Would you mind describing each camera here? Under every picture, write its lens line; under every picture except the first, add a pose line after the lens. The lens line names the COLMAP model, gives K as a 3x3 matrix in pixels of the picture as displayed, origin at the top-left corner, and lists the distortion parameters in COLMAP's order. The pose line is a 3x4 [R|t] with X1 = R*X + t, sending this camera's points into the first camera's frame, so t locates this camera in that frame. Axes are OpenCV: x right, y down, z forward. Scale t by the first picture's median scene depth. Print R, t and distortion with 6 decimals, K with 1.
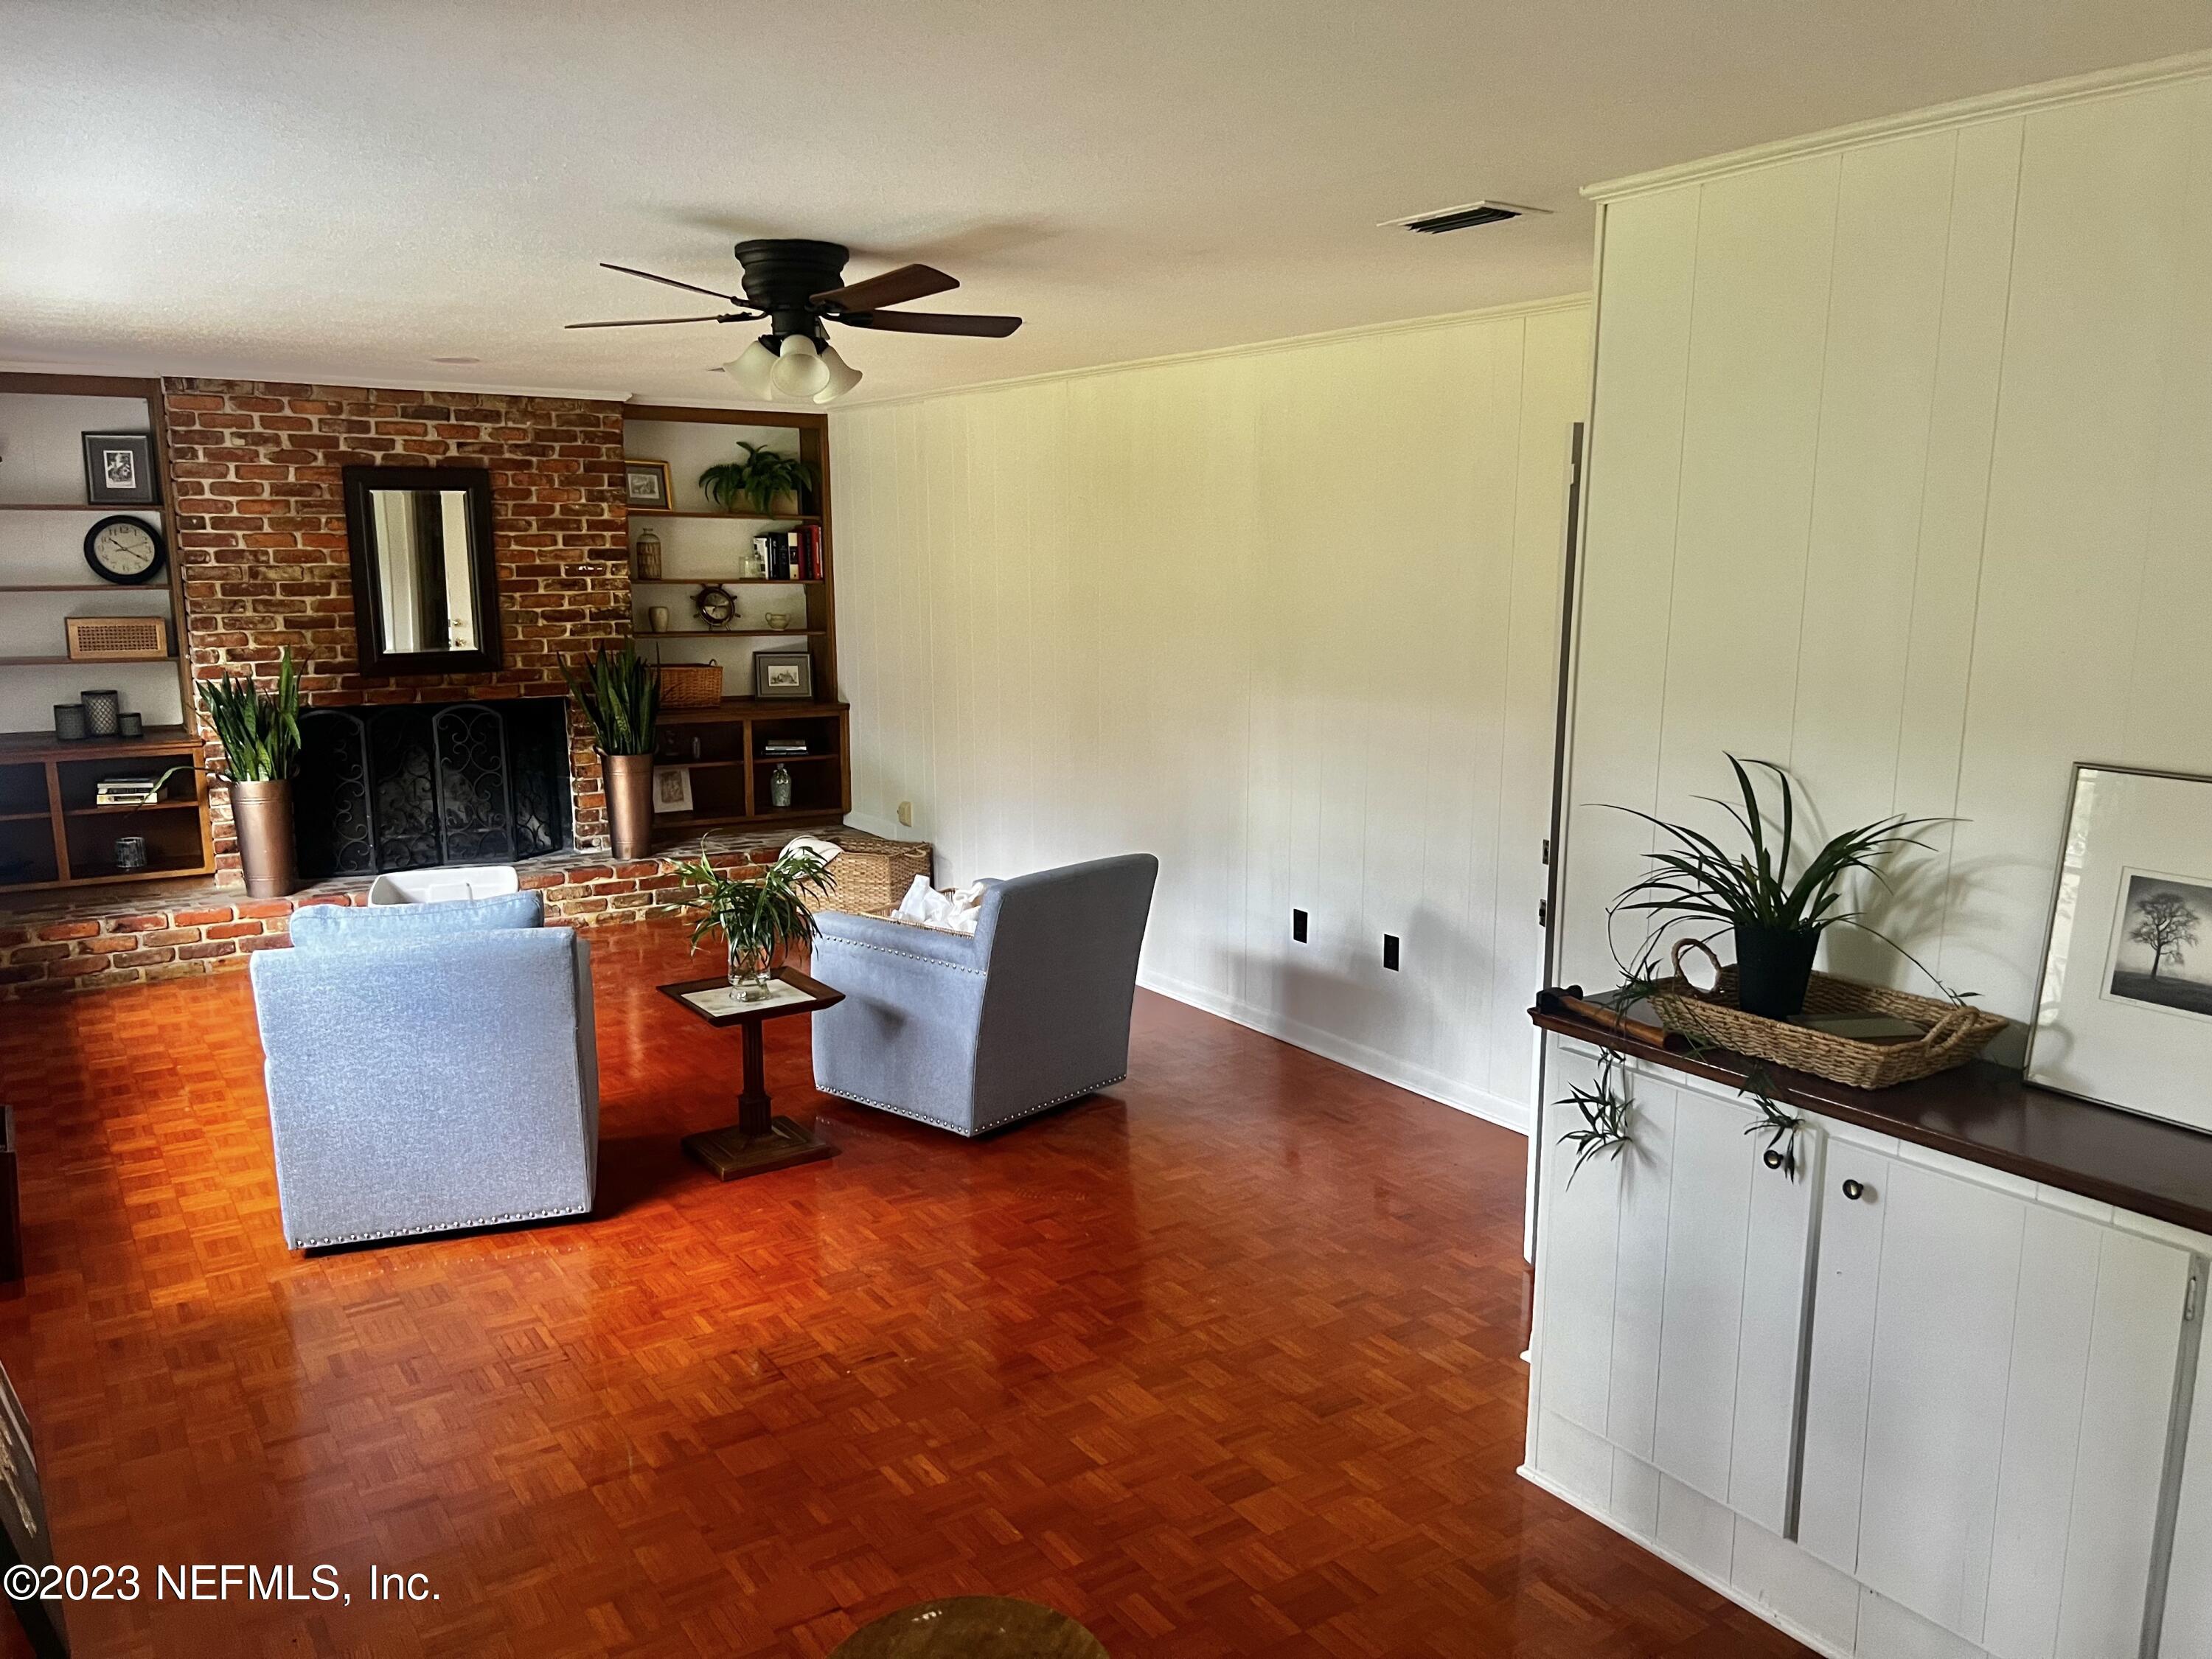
lens RADIAL K [[1671.1, 0, 1108.8], [0, 1671.1, 834.0], [0, 0, 1]] dist [0.032308, -0.038236]
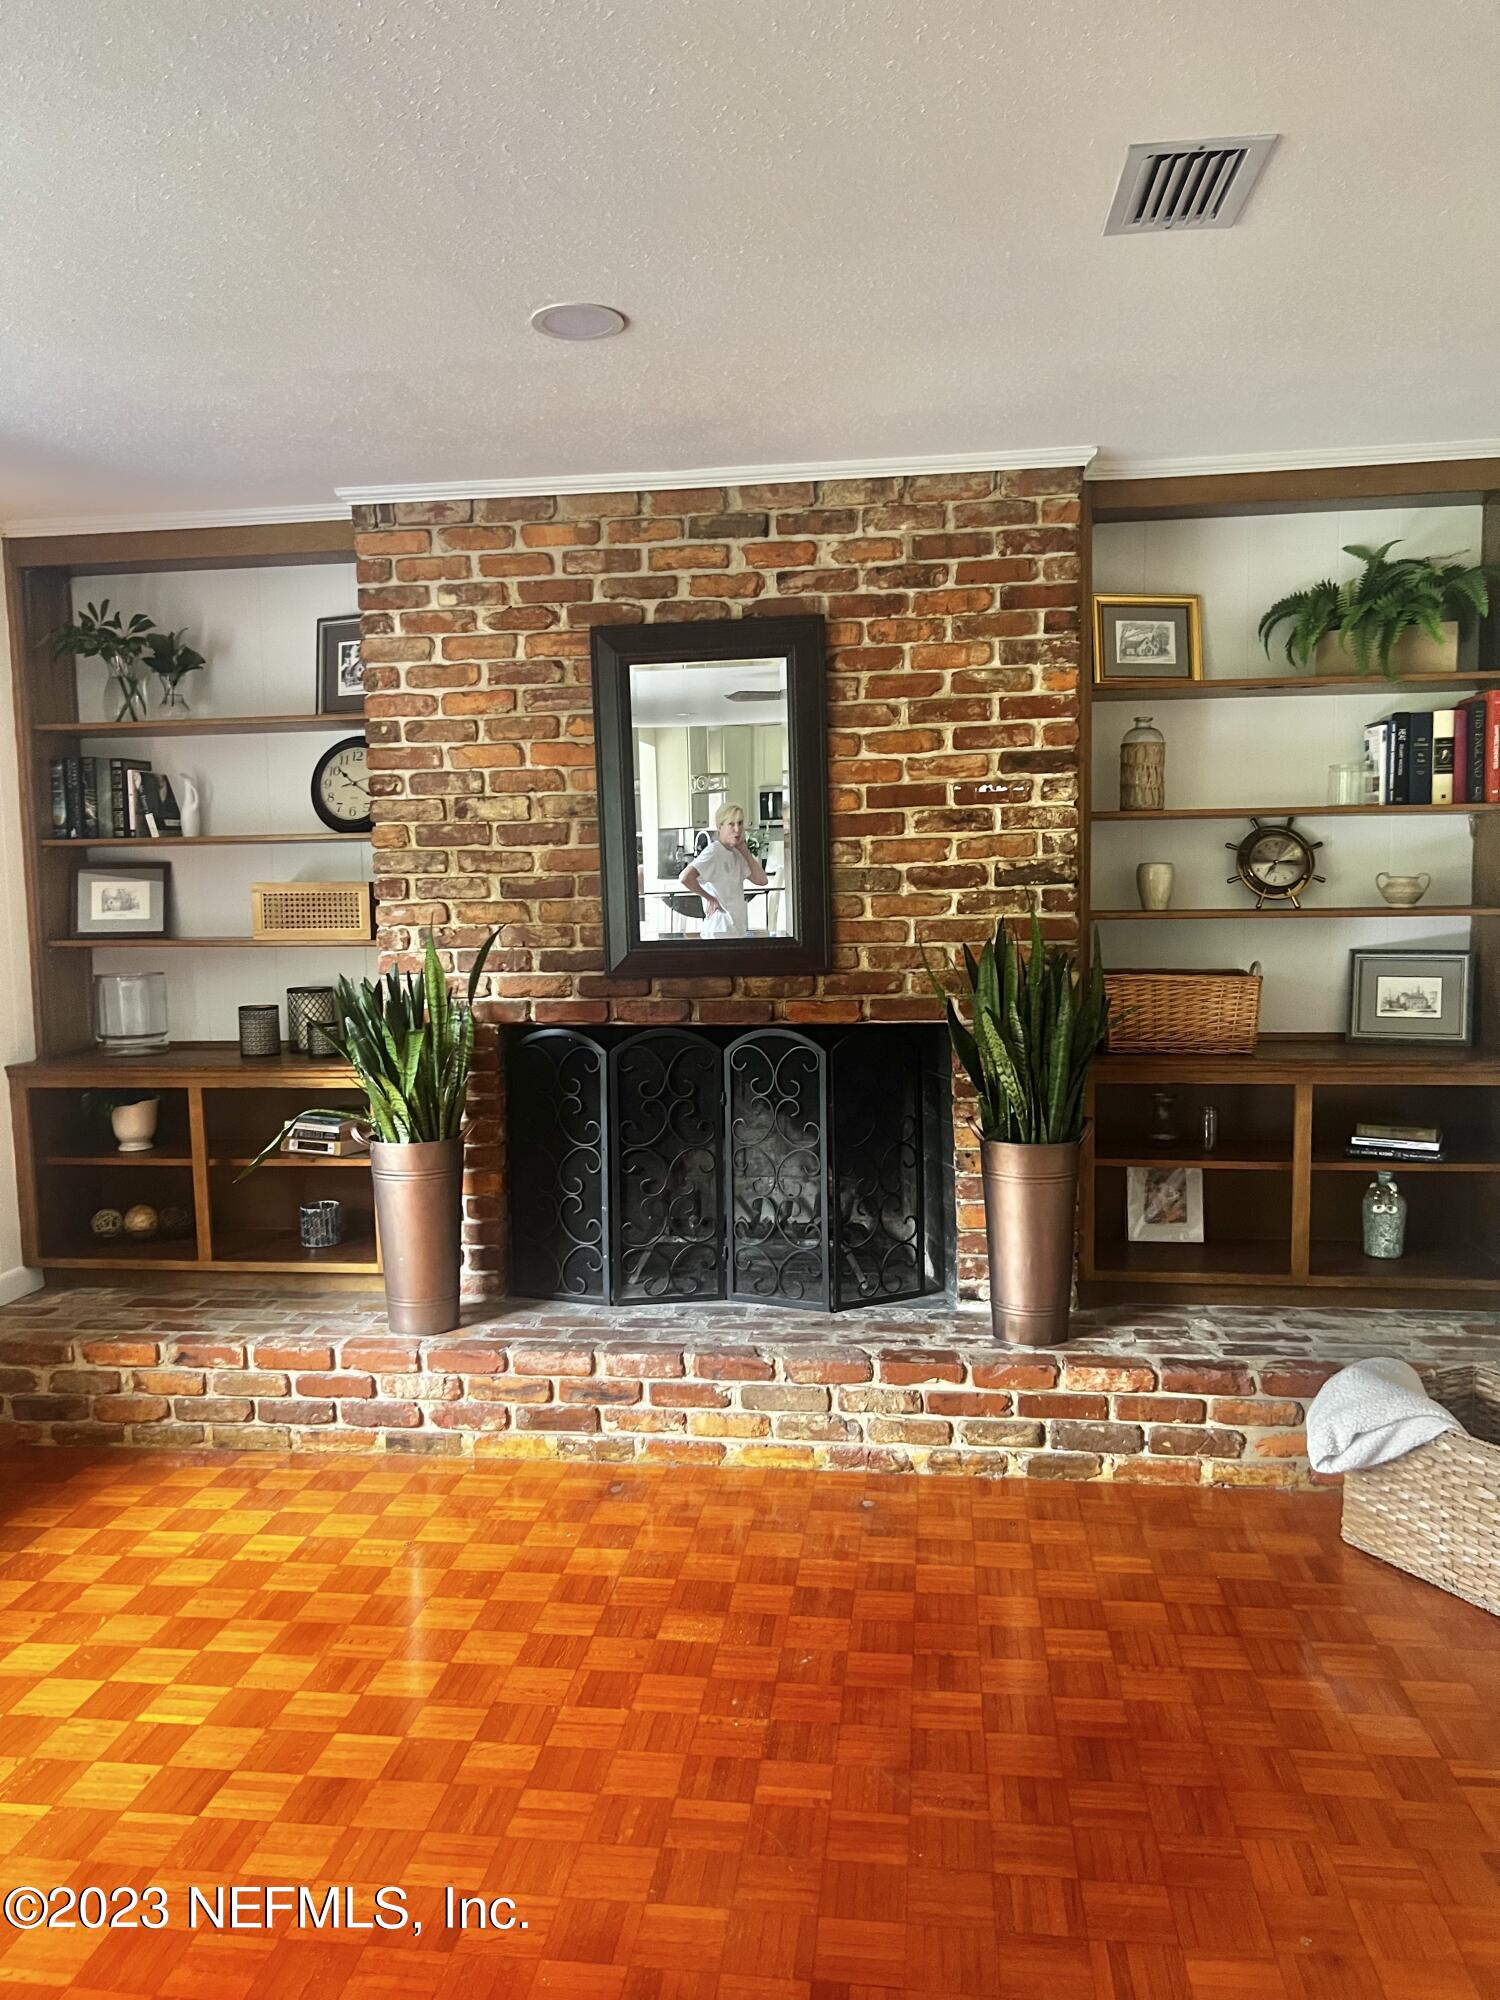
lens RADIAL K [[1510.9, 0, 718.6], [0, 1510.9, 1029.9], [0, 0, 1]] dist [0.032308, -0.038236]
pose [[0.747731, 0.054800, -0.661737, -0.053498], [-0.091171, 0.995623, -0.020570, -0.065075], [0.657713, 0.075712, 0.749454, 0.599931]]
